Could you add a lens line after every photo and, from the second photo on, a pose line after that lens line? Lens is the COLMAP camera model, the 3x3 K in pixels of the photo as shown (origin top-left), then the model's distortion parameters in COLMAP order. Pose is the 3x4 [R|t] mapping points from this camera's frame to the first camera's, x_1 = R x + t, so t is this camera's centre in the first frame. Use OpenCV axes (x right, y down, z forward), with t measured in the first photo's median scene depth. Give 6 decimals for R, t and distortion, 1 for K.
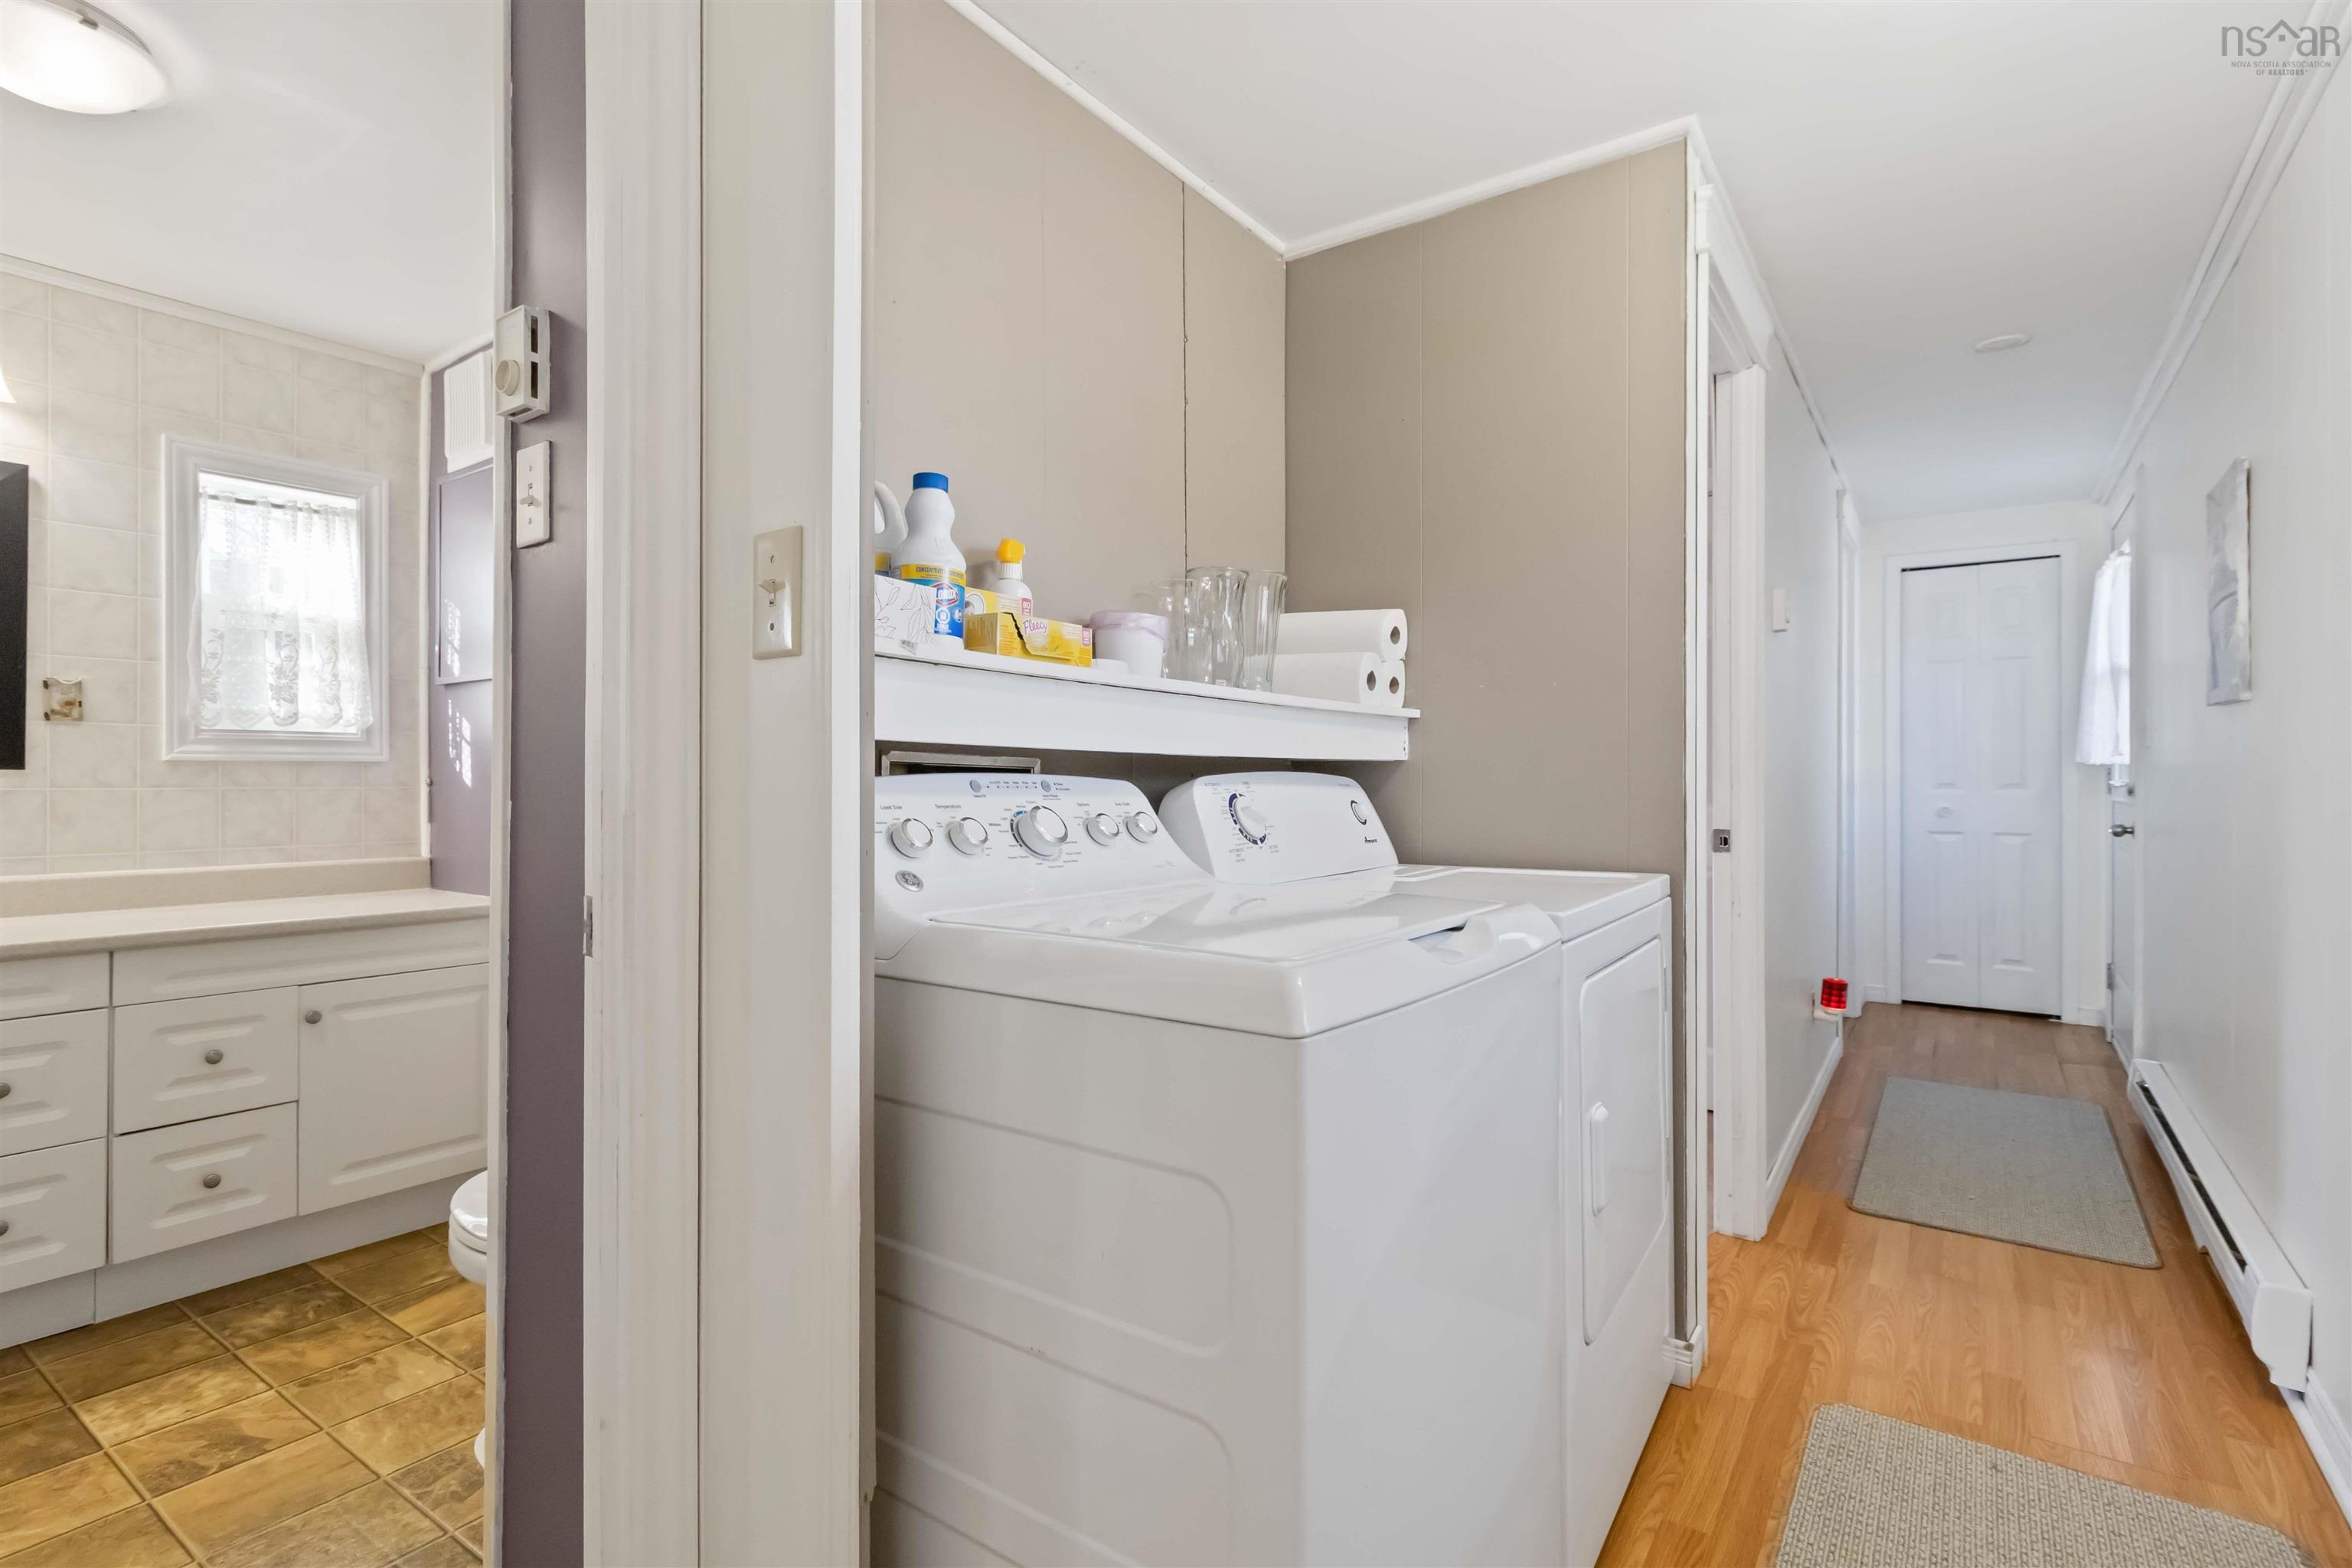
lens RADIAL K [[1117.6, 0, 1167.2], [0, 1117.6, 775.8], [0, 0, 1]] dist [0.004693, 0.000070]
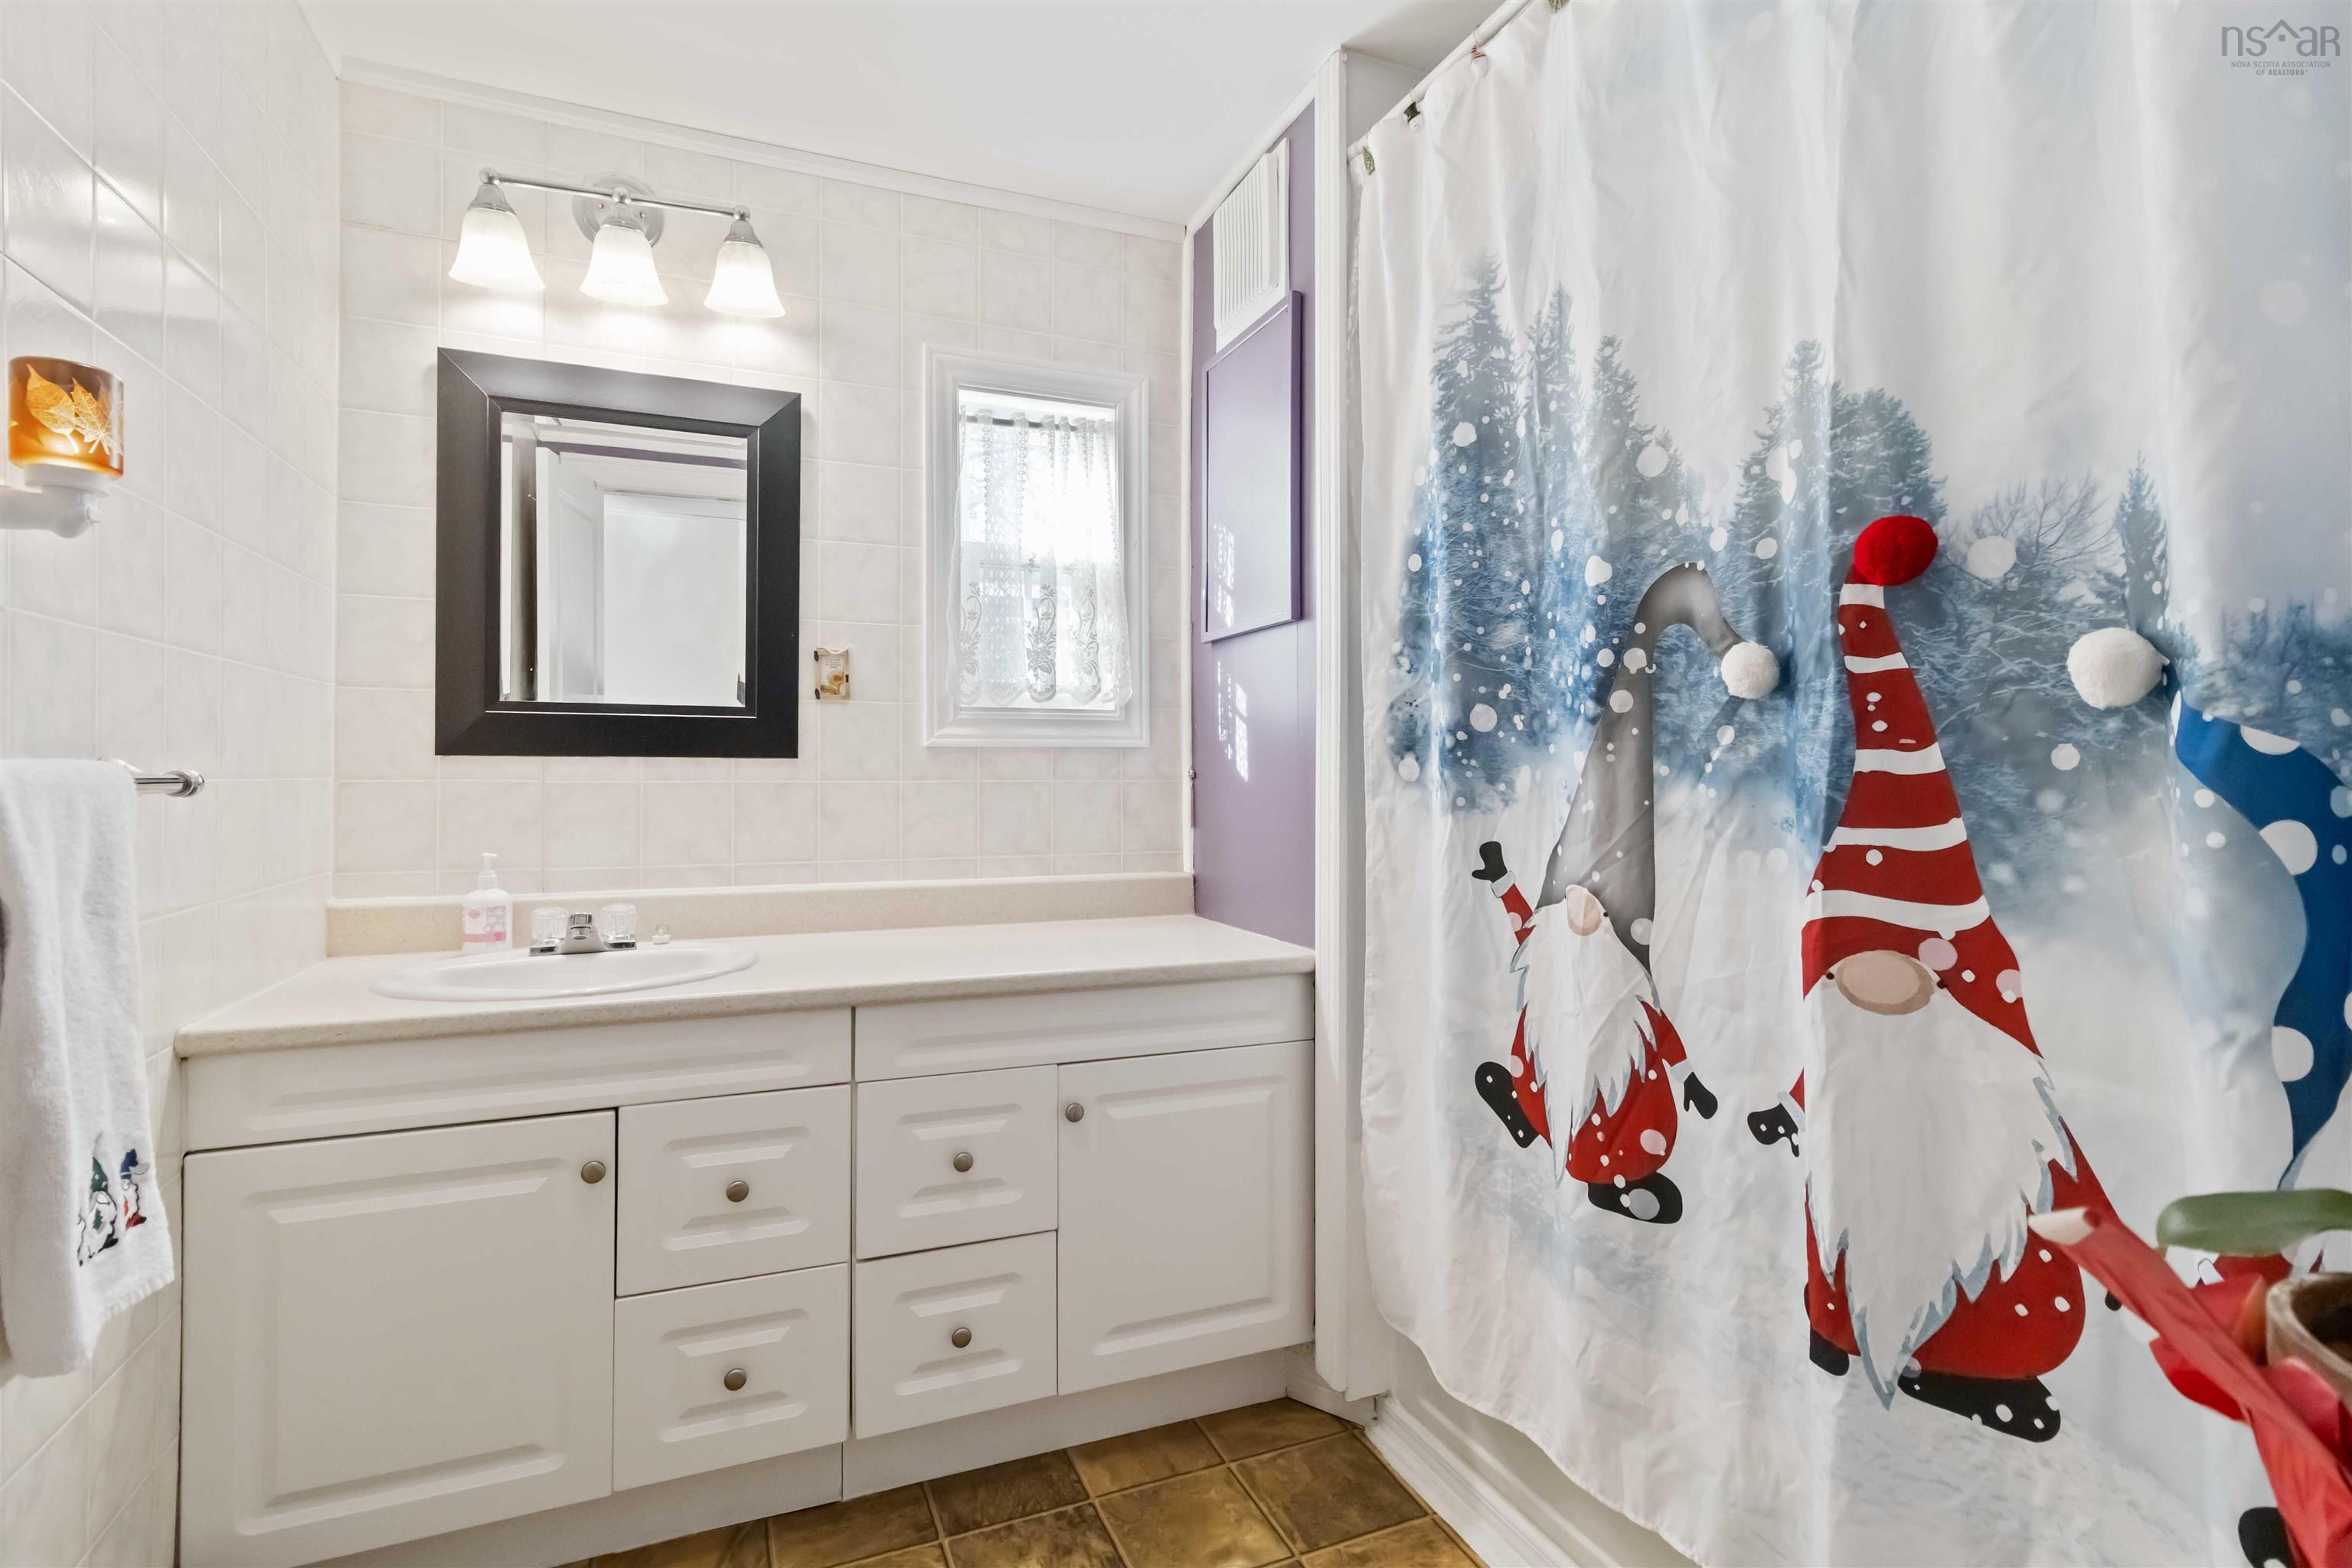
lens RADIAL K [[1117.6, 0, 1167.2], [0, 1117.6, 775.8], [0, 0, 1]] dist [0.004693, 0.000070]
pose [[0.848781, 0.002854, -0.528737, -0.297948], [0.000383, 0.999982, 0.006013, 0.002494], [0.528745, -0.005307, 0.848764, 0.380589]]
